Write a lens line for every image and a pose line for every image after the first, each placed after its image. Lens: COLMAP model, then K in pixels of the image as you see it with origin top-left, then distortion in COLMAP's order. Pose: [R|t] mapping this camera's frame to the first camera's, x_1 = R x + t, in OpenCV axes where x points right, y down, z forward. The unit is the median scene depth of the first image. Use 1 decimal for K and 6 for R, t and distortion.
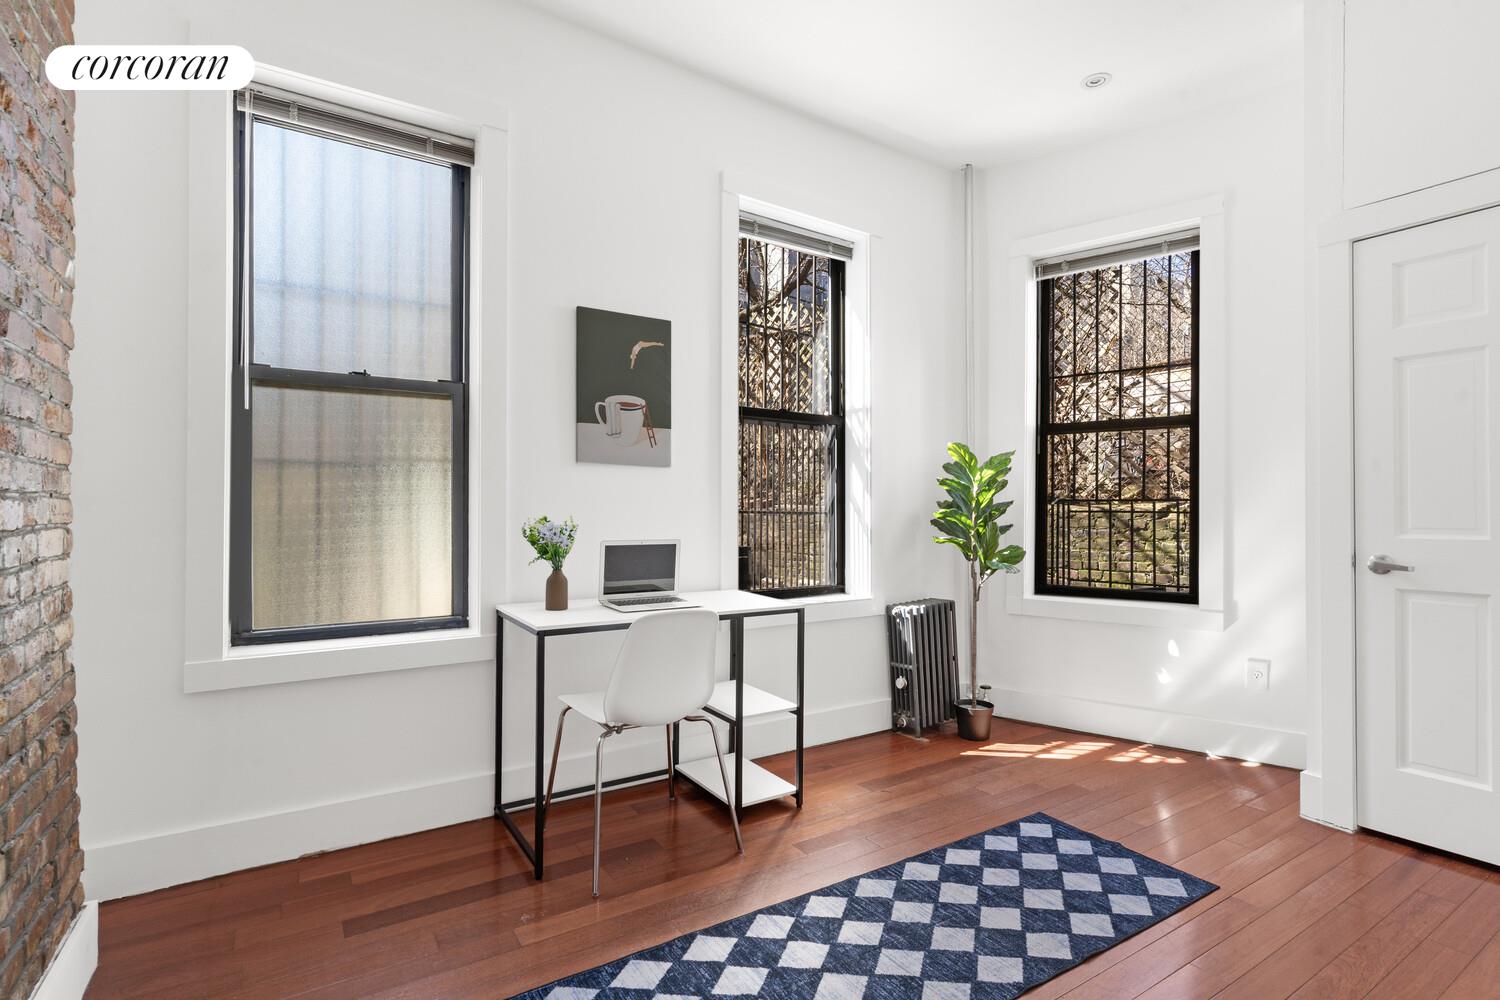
lens RADIAL K [[721.8, 0, 748.8], [0, 721.8, 506.3], [0, 0, 1]] dist [0.001220, 0.001284]
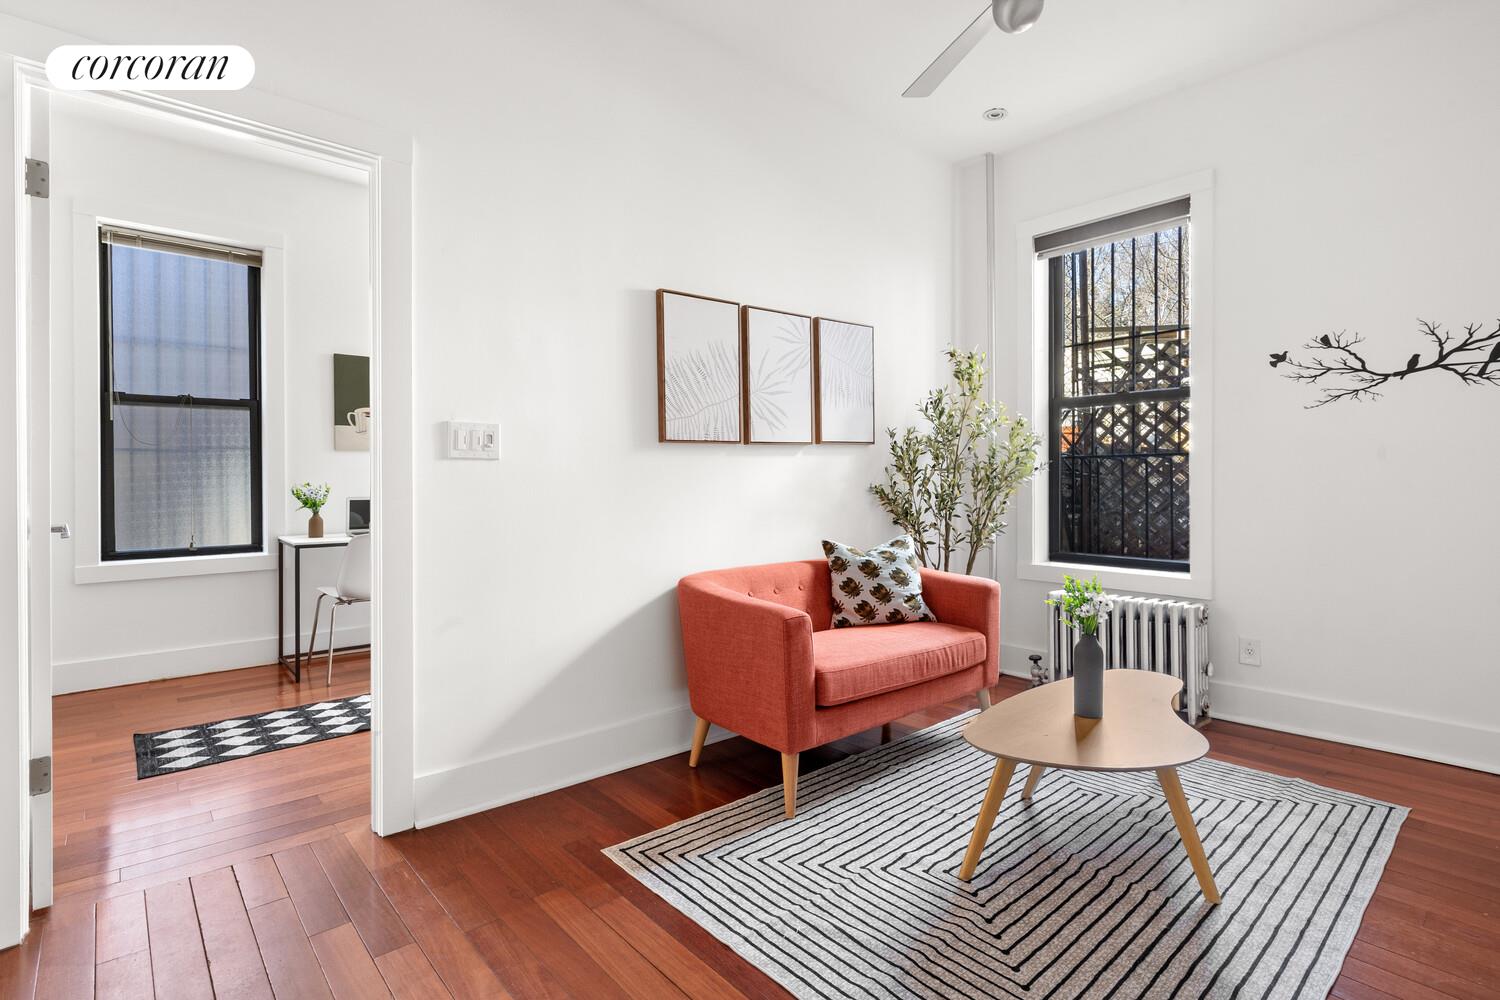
lens RADIAL K [[721.8, 0, 753.4], [0, 721.8, 488.6], [0, 0, 1]] dist [0.001220, 0.001284]
pose [[0.987137, -0.003254, 0.159841, 0.466705], [0.000744, 0.999875, 0.015763, 0.001145], [-0.159872, -0.015442, 0.987017, -0.820737]]
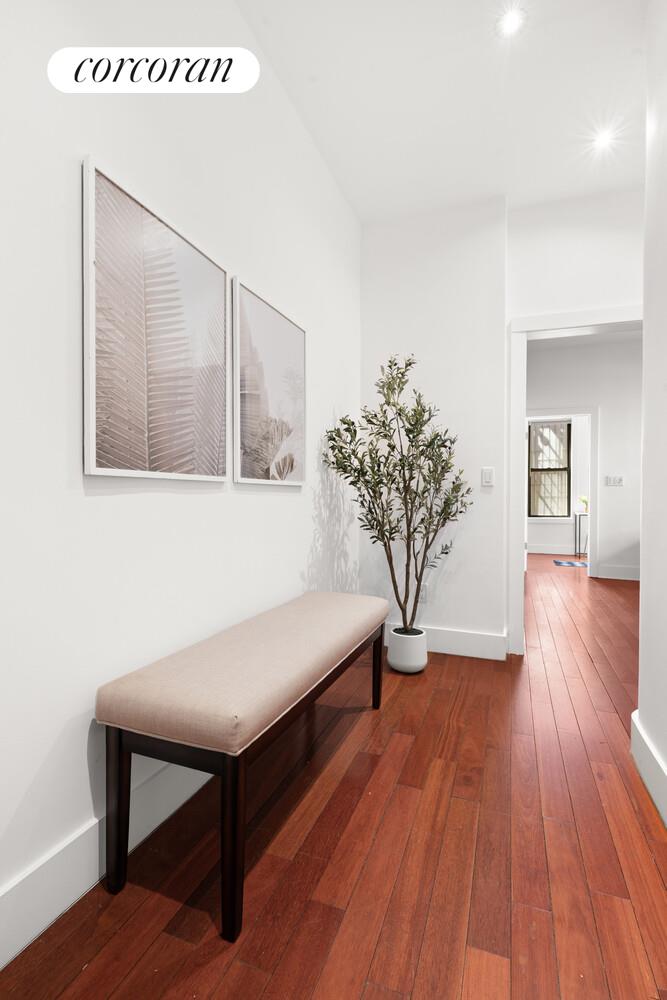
lens RADIAL K [[481.2, 0, 333.6], [0, 481.2, 502.5], [0, 0, 1]] dist [0.001220, 0.001284]
pose [[0.602015, 0.002322, -0.798481, 1.311560], [0.004547, 0.999970, 0.006336, 0.038317], [0.798472, -0.007445, 0.601986, -2.355409]]
